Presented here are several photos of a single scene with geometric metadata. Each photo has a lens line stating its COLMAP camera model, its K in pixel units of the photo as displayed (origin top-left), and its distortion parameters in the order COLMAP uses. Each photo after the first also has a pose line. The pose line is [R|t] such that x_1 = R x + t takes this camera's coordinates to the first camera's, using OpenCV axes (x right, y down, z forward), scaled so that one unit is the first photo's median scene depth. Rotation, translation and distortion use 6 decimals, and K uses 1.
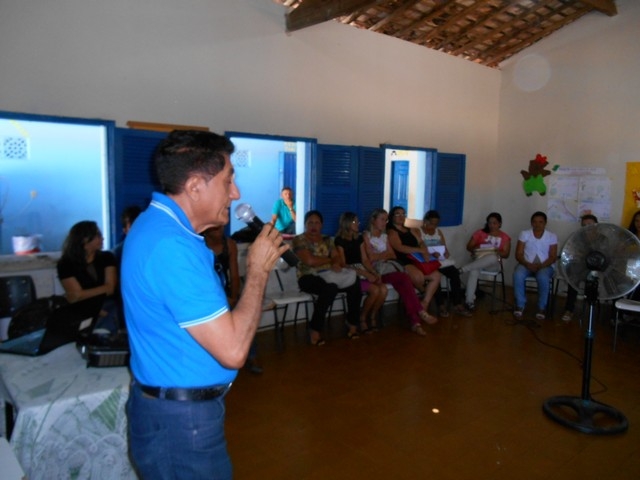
lens RADIAL K [[498.3, 0, 320.0], [0, 498.3, 240.0], [0, 0, 1]] dist [-0.034451, 0.004438]
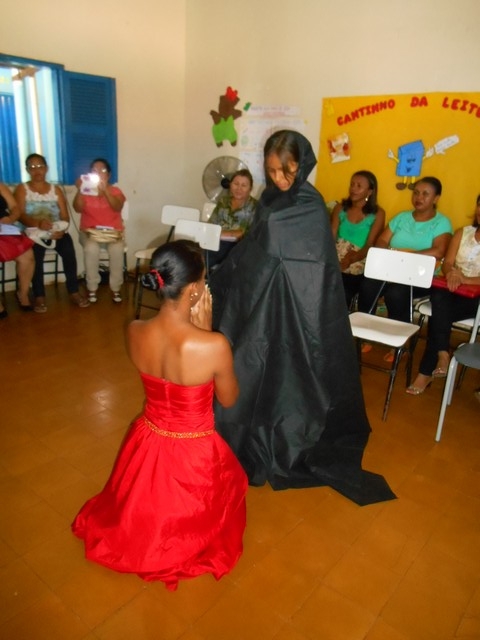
lens RADIAL K [[487.3, 0, 240.0], [0, 487.3, 320.0], [0, 0, 1]] dist [0.001191, 0.001211]
pose [[0.983168, -0.027023, 0.180693, 0.335661], [-0.013198, 0.975912, 0.217764, 0.008463], [-0.182225, -0.216484, 0.959129, 0.235605]]
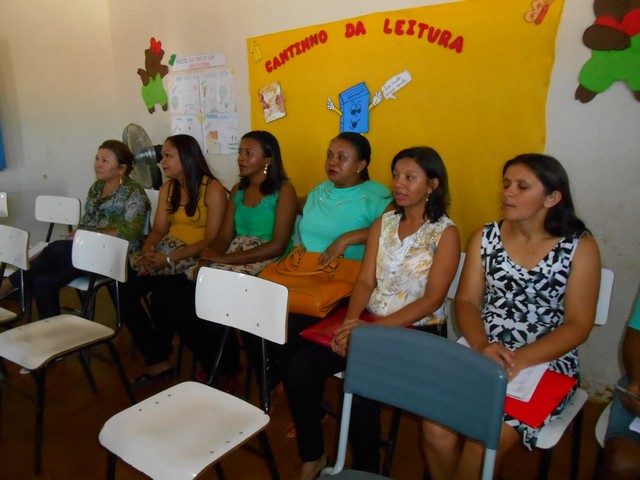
lens RADIAL K [[487.3, 0, 320.8], [0, 487.3, 231.9], [0, 0, 1]] dist [0.001191, 0.001211]
pose [[0.983248, -0.075530, 0.165888, 0.555638], [0.056332, 0.991470, 0.117532, -0.003970], [-0.173351, -0.106218, 0.979116, 0.404039]]
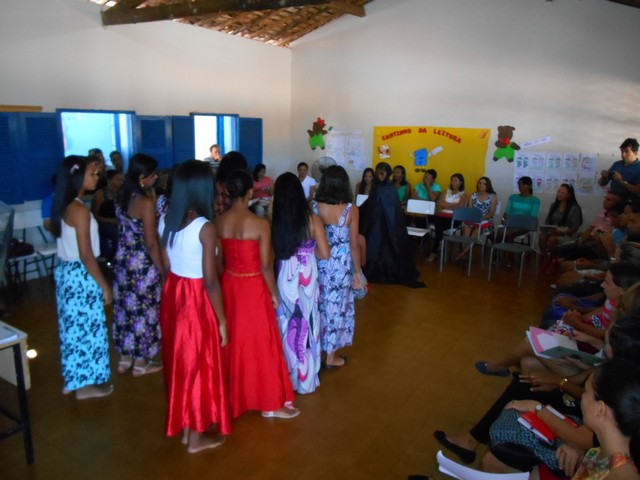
lens RADIAL K [[487.3, 0, 320.8], [0, 487.3, 231.9], [0, 0, 1]] dist [0.001191, 0.001211]
pose [[0.952620, -0.058598, 0.298465, 0.042172], [0.026957, 0.993671, 0.109049, -0.012611], [-0.302966, -0.095836, 0.948170, -0.282335]]
